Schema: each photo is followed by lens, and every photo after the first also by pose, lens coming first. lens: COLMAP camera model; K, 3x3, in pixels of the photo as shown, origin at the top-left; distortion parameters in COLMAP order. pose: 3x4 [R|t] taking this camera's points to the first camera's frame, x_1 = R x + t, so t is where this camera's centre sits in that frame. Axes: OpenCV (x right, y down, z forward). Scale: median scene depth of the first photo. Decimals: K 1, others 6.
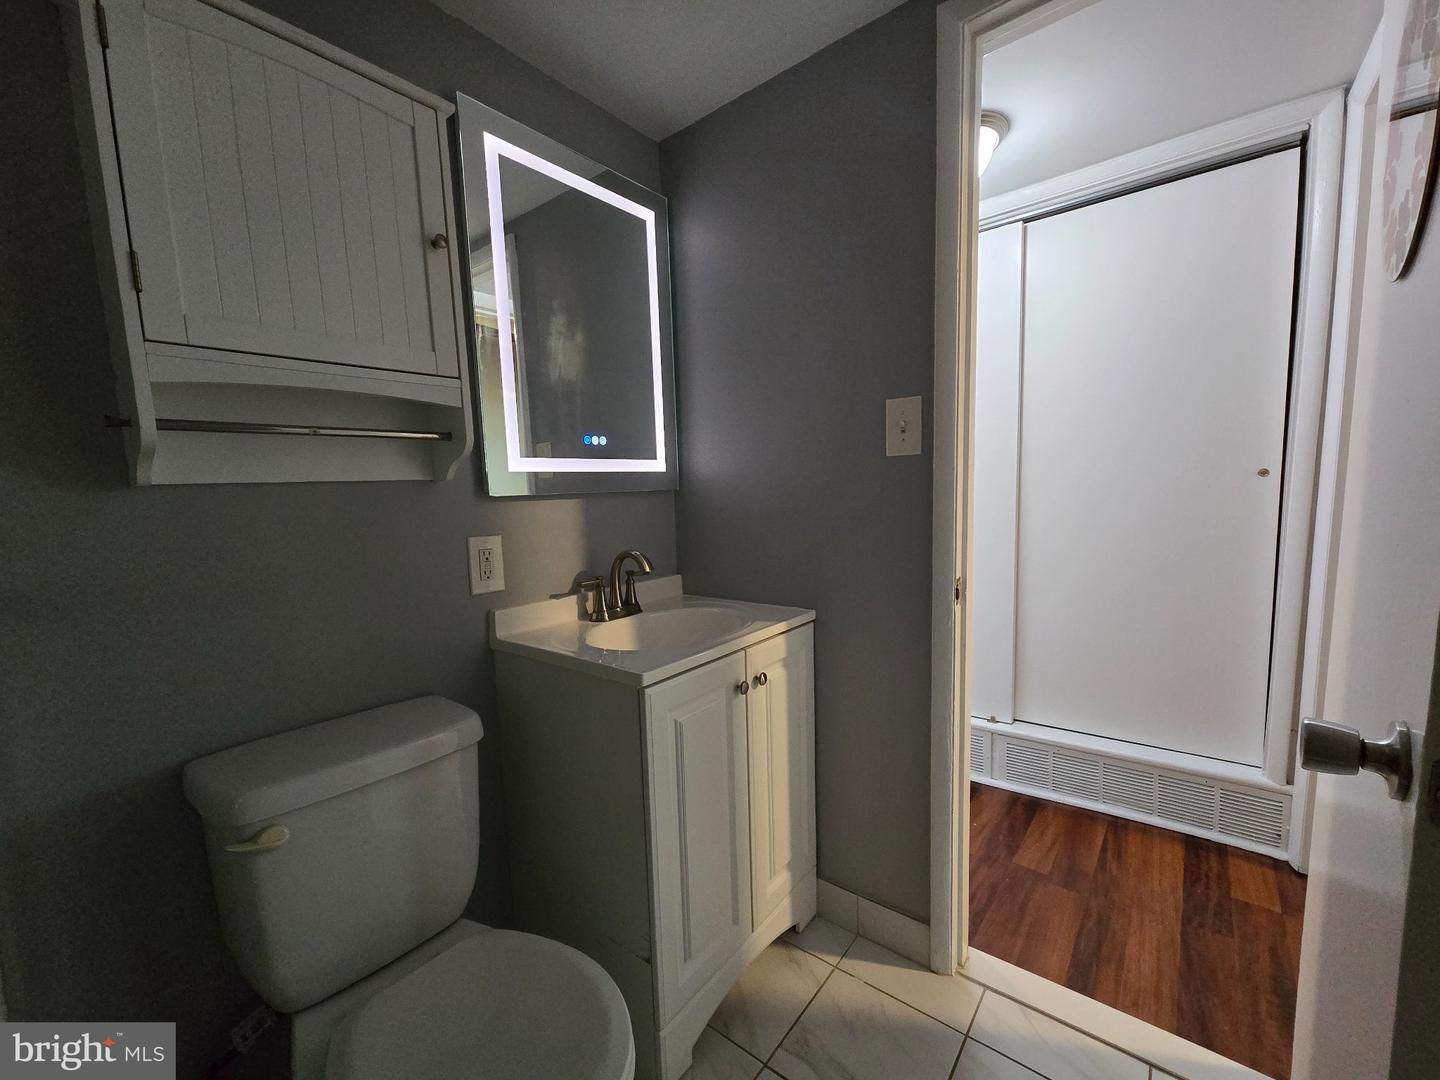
lens RADIAL K [[593.4, 0, 719.1], [0, 593.4, 547.7], [0, 0, 1]] dist [0.003395, 0.001118]
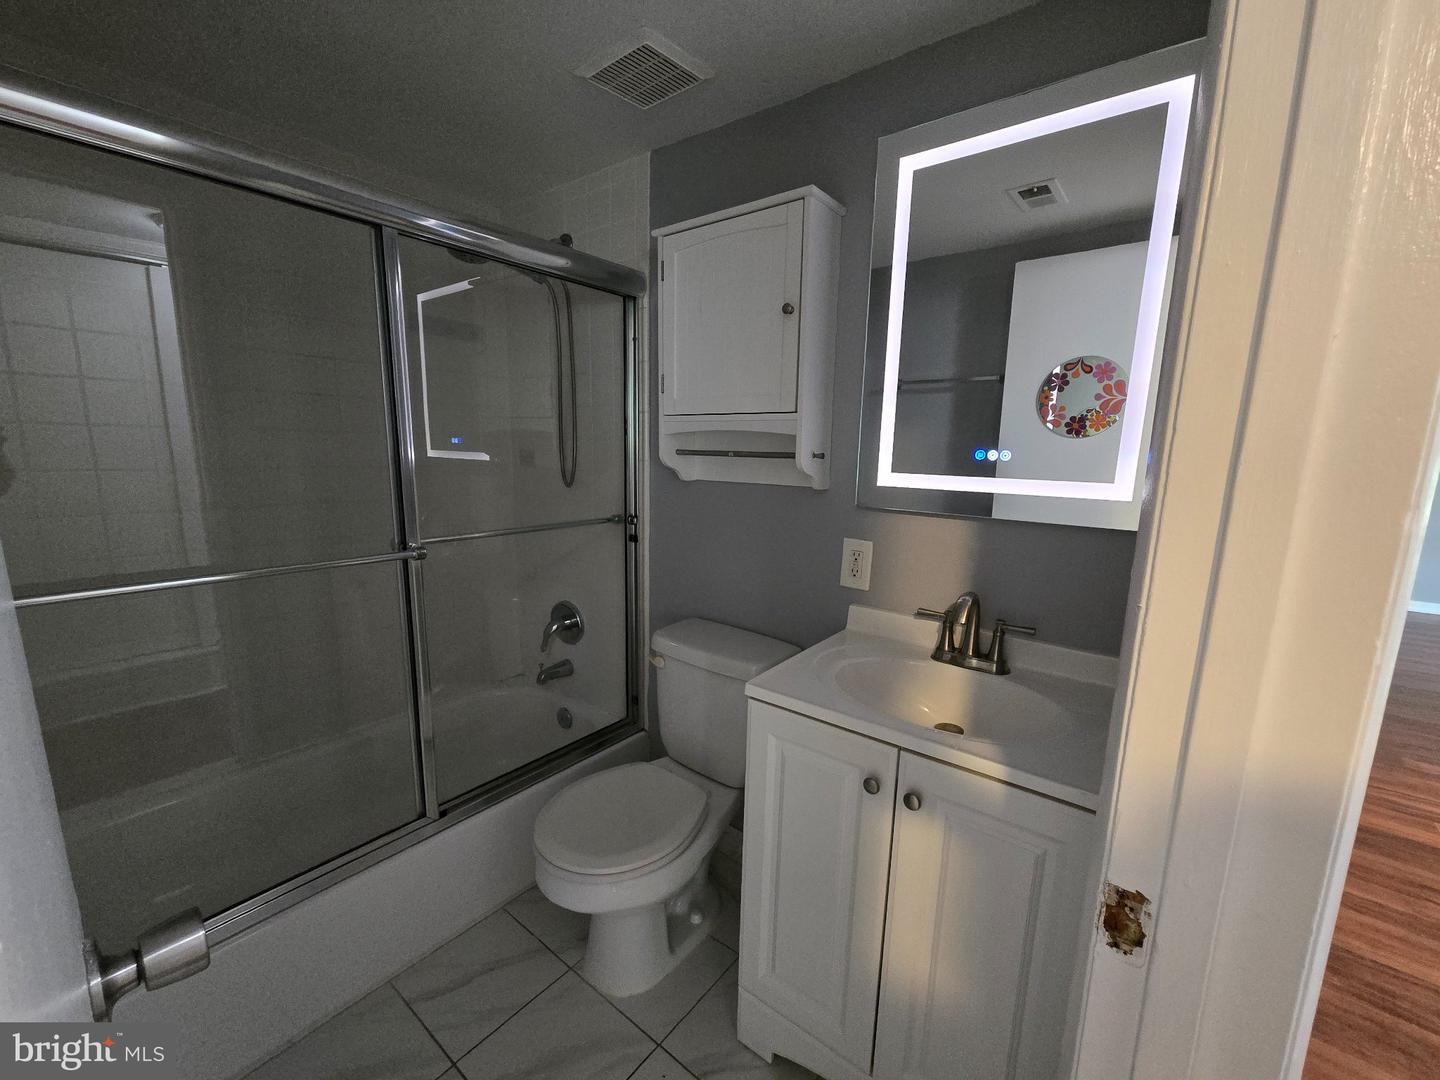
lens RADIAL K [[593.4, 0, 729.0], [0, 593.4, 546.0], [0, 0, 1]] dist [0.003395, 0.001118]
pose [[0.021369, 0.210292, -0.977405, 0.712891], [-0.120373, 0.971058, 0.206294, -0.211057], [0.992499, 0.113245, 0.046064, 0.695935]]
